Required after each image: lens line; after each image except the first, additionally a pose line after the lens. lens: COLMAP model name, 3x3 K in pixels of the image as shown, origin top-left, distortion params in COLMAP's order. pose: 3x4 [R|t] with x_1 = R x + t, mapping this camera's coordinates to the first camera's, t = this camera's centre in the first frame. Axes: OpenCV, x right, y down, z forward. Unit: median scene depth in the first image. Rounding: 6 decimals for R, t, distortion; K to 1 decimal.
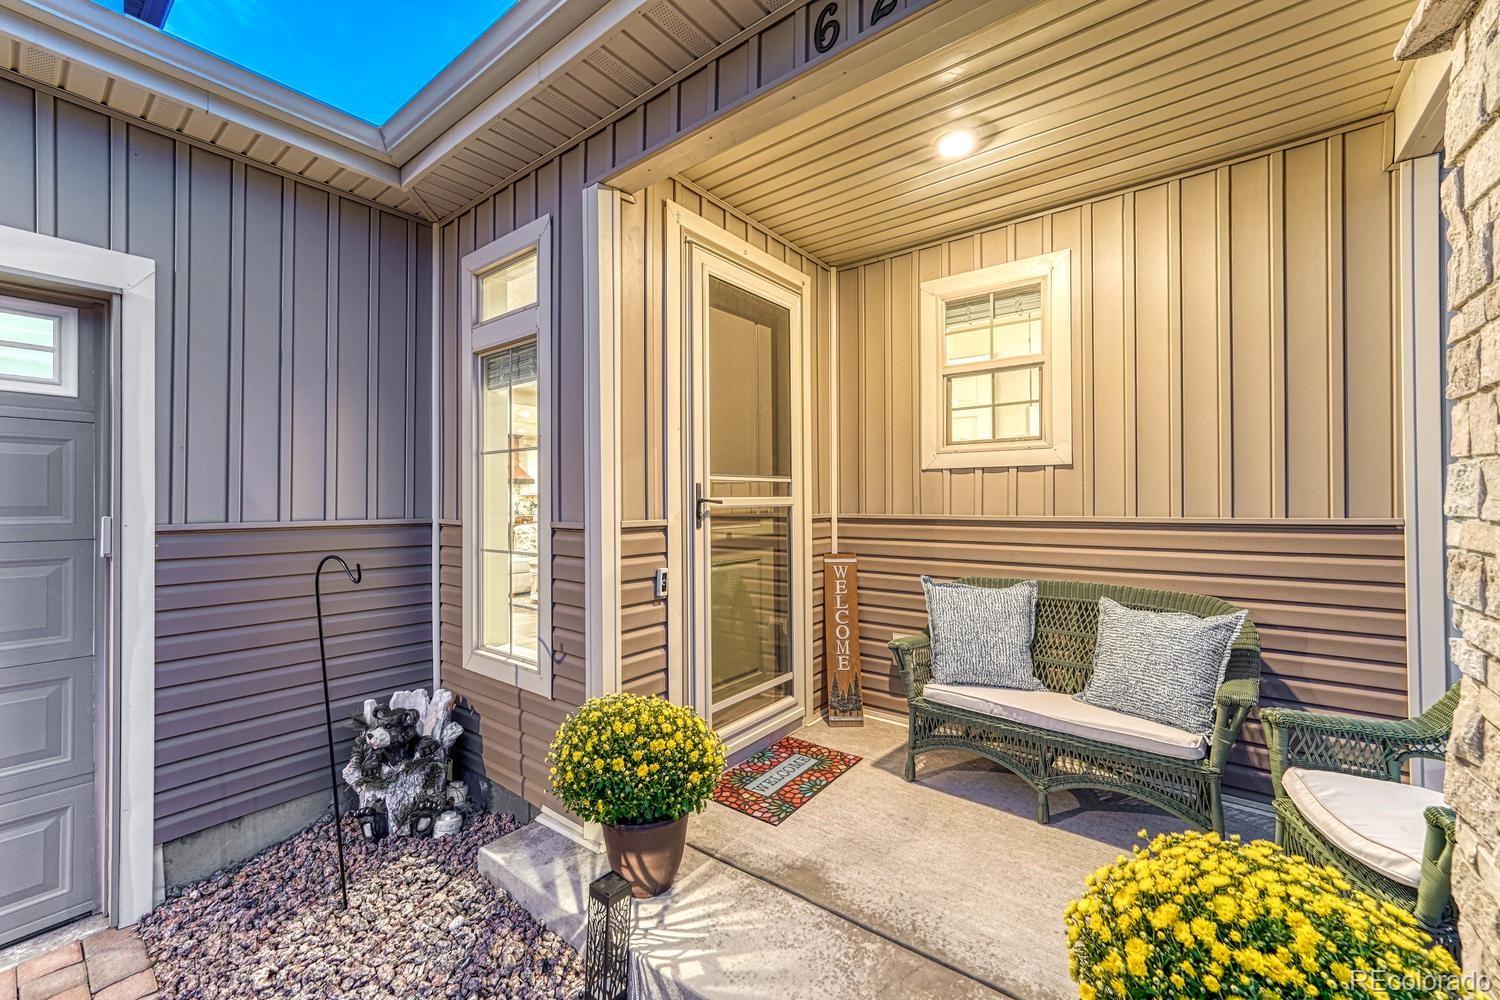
lens RADIAL K [[615.5, 0, 763.2], [0, 615.5, 492.7], [0, 0, 1]] dist [-0.012218, 0.003985]
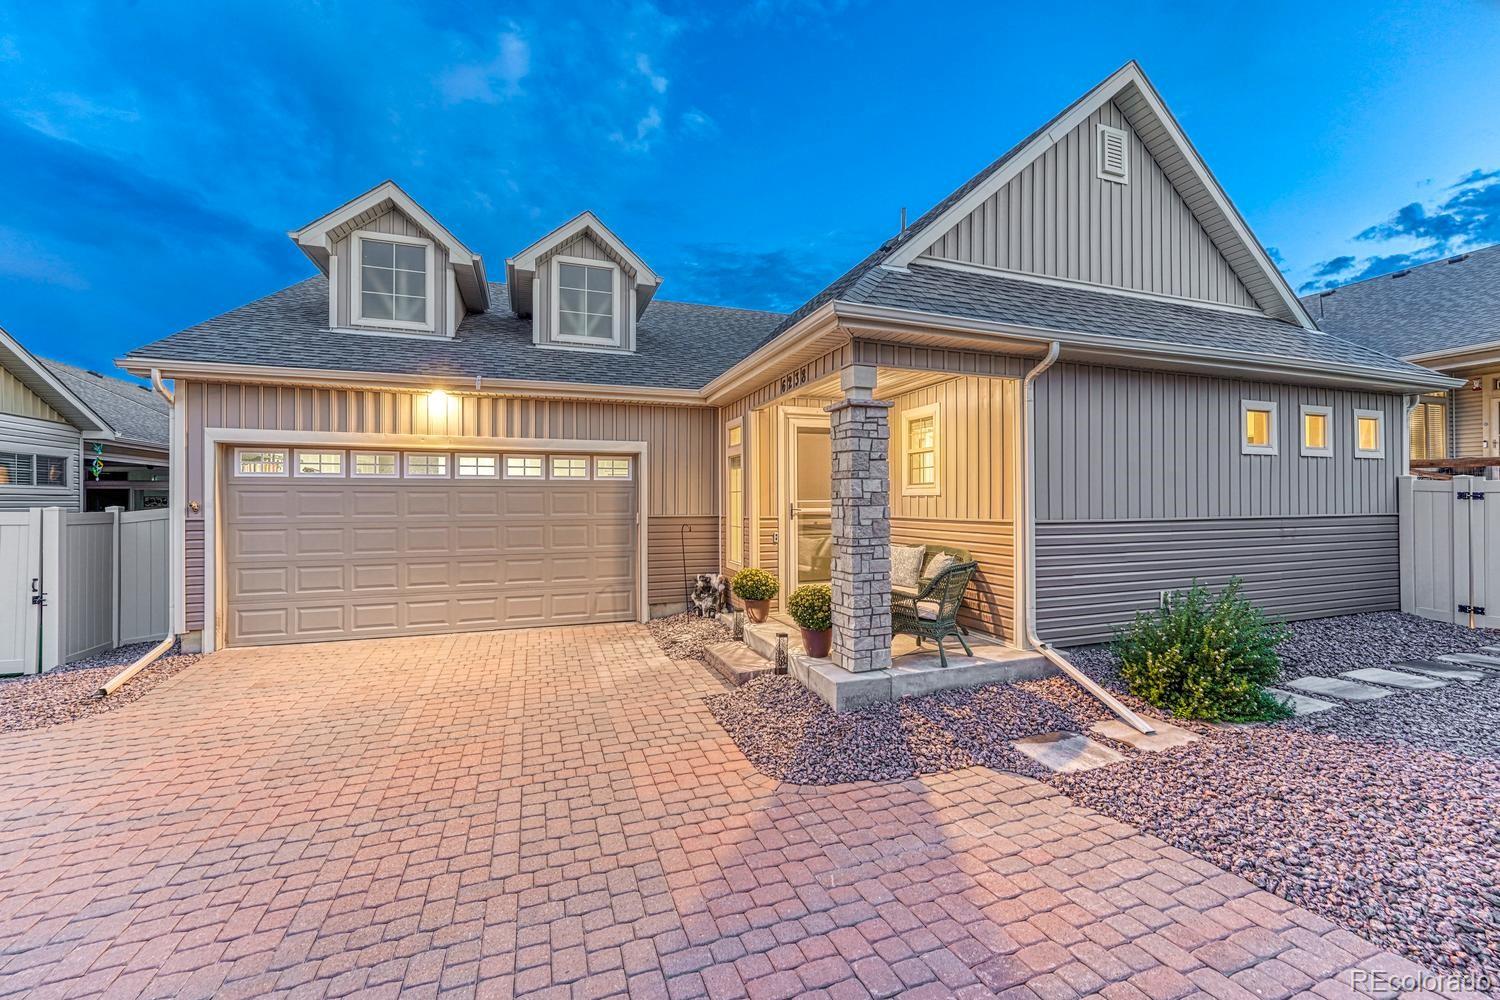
lens RADIAL K [[615.5, 0, 750.9], [0, 615.5, 500.8], [0, 0, 1]] dist [-0.012218, 0.003985]
pose [[0.828404, -0.001916, -0.560128, 1.334152], [0.005375, 0.999975, 0.004528, -0.042191], [0.560105, -0.006762, 0.828394, -1.442966]]
